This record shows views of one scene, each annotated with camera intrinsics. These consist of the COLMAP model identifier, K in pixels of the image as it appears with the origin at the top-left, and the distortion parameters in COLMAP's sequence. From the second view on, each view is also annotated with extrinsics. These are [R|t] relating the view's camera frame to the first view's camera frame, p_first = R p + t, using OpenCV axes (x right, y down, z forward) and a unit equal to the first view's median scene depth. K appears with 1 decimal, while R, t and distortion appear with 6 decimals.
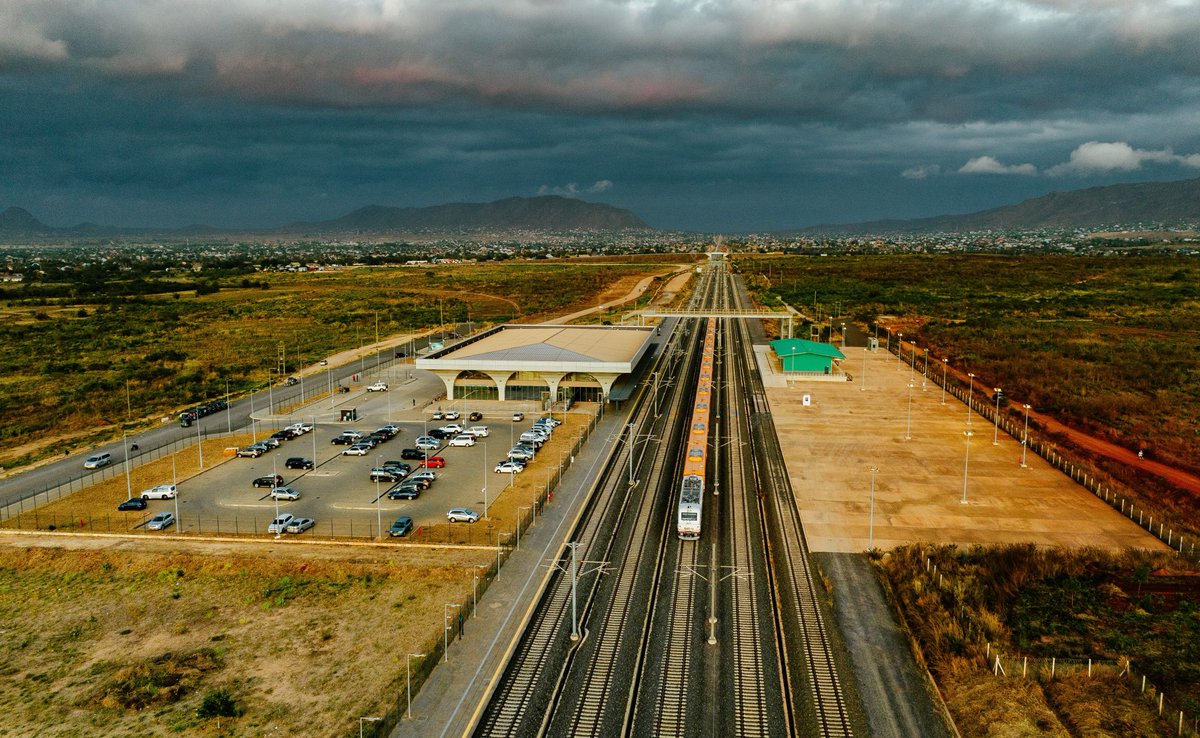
lens RADIAL K [[996.8, 0, 598.8], [0, 996.8, 367.5], [0, 0, 1]] dist [-0.016247, 0.009325]
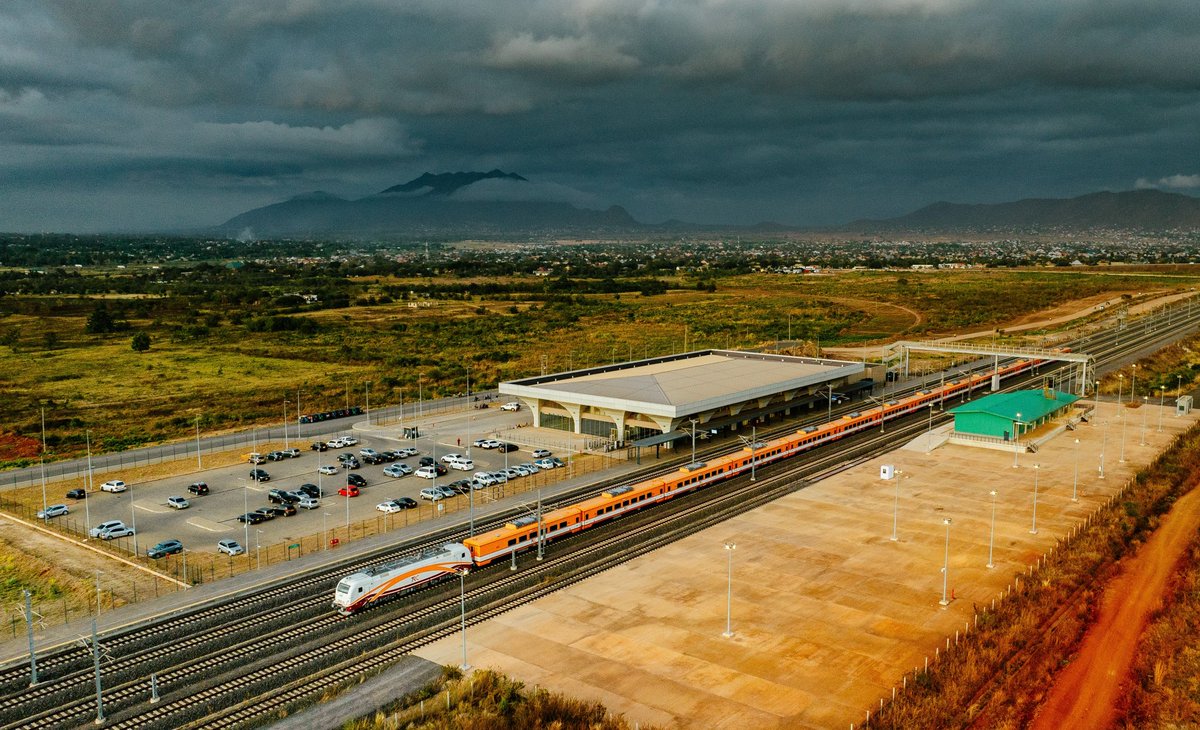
lens RADIAL K [[1040.9, 0, 598.9], [0, 1040.9, 367.6], [0, 0, 1]] dist [-0.015125, 0.000385]
pose [[0.858934, 0.070625, -0.507193, 0.367188], [-0.072435, 0.997242, 0.016195, -0.040844], [0.506938, 0.022828, 0.861680, 0.140744]]
